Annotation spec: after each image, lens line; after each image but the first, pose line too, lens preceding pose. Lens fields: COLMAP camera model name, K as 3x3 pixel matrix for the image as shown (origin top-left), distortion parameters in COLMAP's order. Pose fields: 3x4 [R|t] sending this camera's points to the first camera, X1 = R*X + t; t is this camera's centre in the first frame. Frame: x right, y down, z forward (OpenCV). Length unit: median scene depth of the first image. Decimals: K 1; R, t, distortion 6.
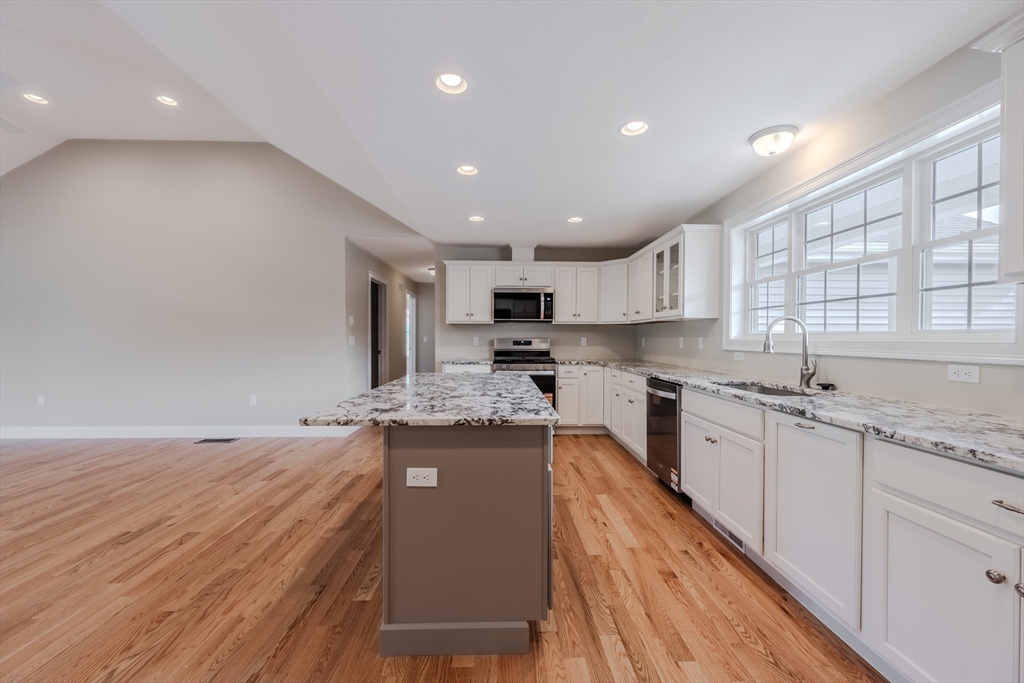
lens RADIAL K [[403.1, 0, 512.2], [0, 403.1, 340.8], [0, 0, 1]] dist [-0.001742, 0.000387]
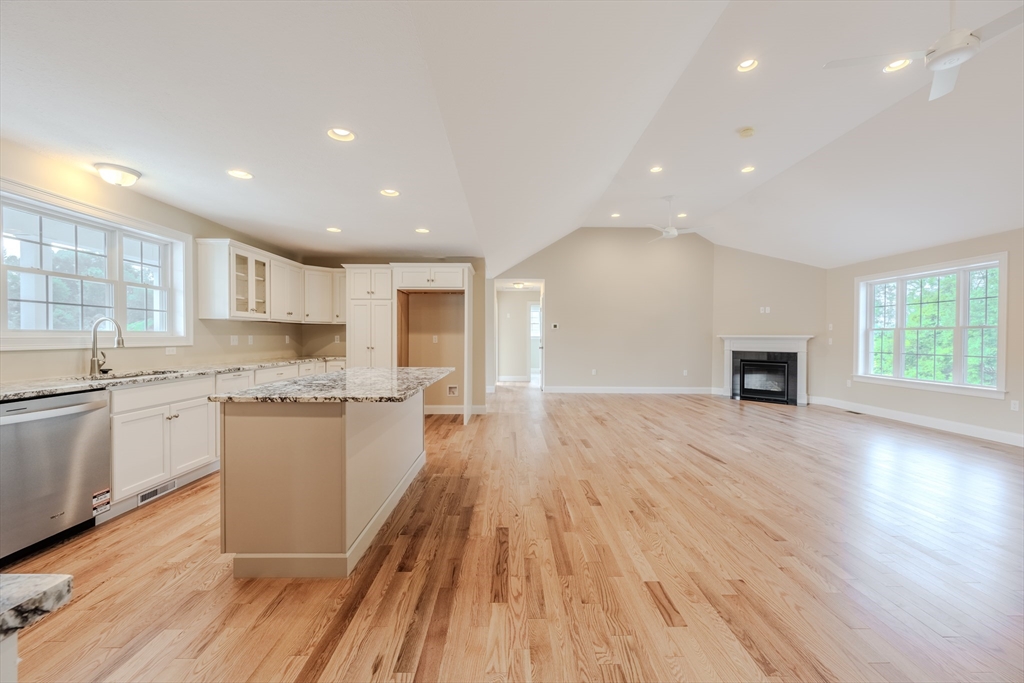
lens RADIAL K [[403.1, 0, 512.8], [0, 403.1, 343.1], [0, 0, 1]] dist [-0.001742, 0.000387]
pose [[-0.999710, -0.005914, 0.023352, -0.427568], [-0.005352, 0.999696, 0.024062, -0.013944], [-0.023487, 0.023930, -0.999438, 1.606573]]
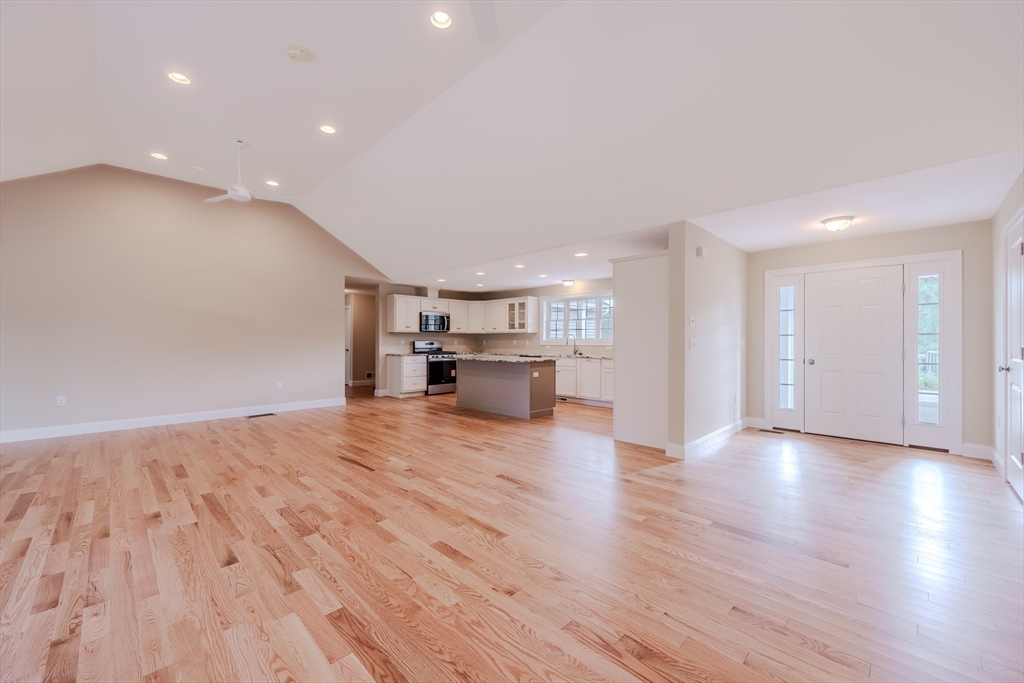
lens RADIAL K [[403.1, 0, 511.0], [0, 403.1, 337.6], [0, 0, 1]] dist [-0.001742, 0.000387]
pose [[0.732022, 0.003136, 0.681274, -1.472904], [0.007229, 0.999897, -0.012369, 0.005376], [-0.681243, 0.013980, 0.731924, -0.841163]]
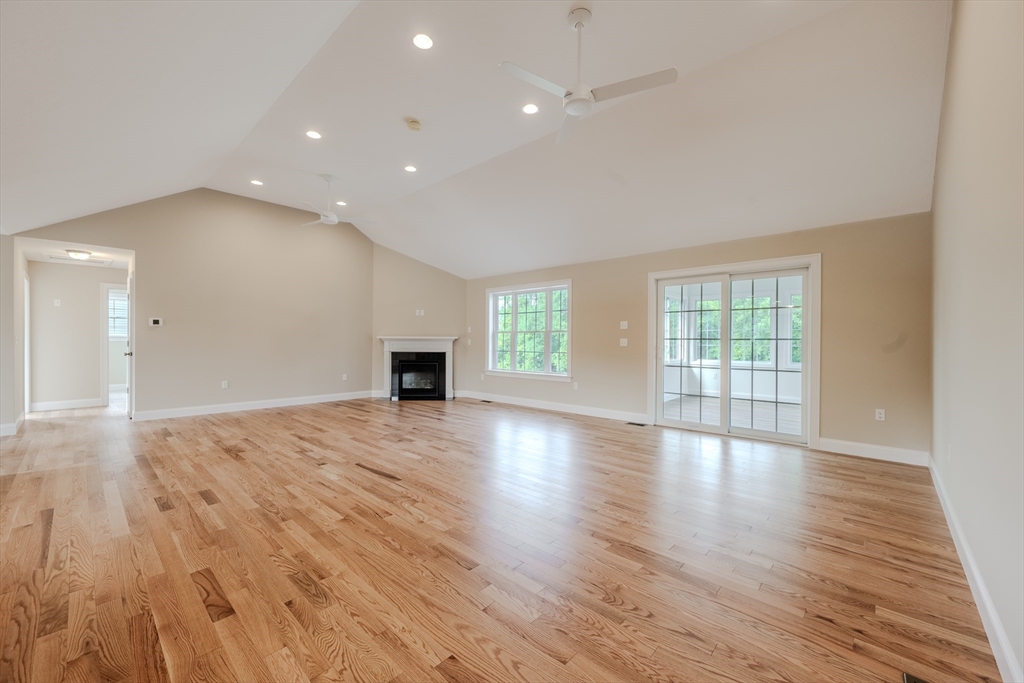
lens RADIAL K [[403.1, 0, 513.1], [0, 403.1, 339.7], [0, 0, 1]] dist [-0.001742, 0.000387]
pose [[-0.701341, -0.004202, -0.712814, -0.477474], [-0.011462, 0.999920, 0.005383, -0.011950], [0.712734, 0.011945, -0.701333, 1.373419]]
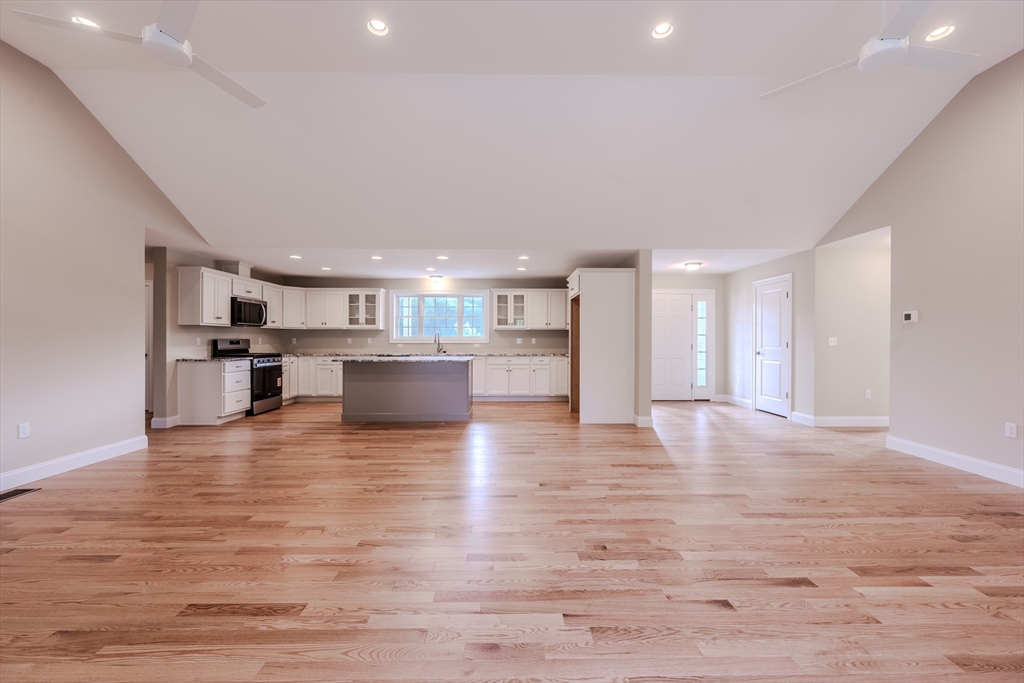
lens RADIAL K [[403.1, 0, 513.0], [0, 403.1, 340.8], [0, 0, 1]] dist [-0.001742, 0.000387]
pose [[0.020260, -0.007381, 0.999767, -1.908997], [0.006830, 0.999950, 0.007244, -0.004673], [-0.999771, 0.006682, 0.020310, 0.226828]]
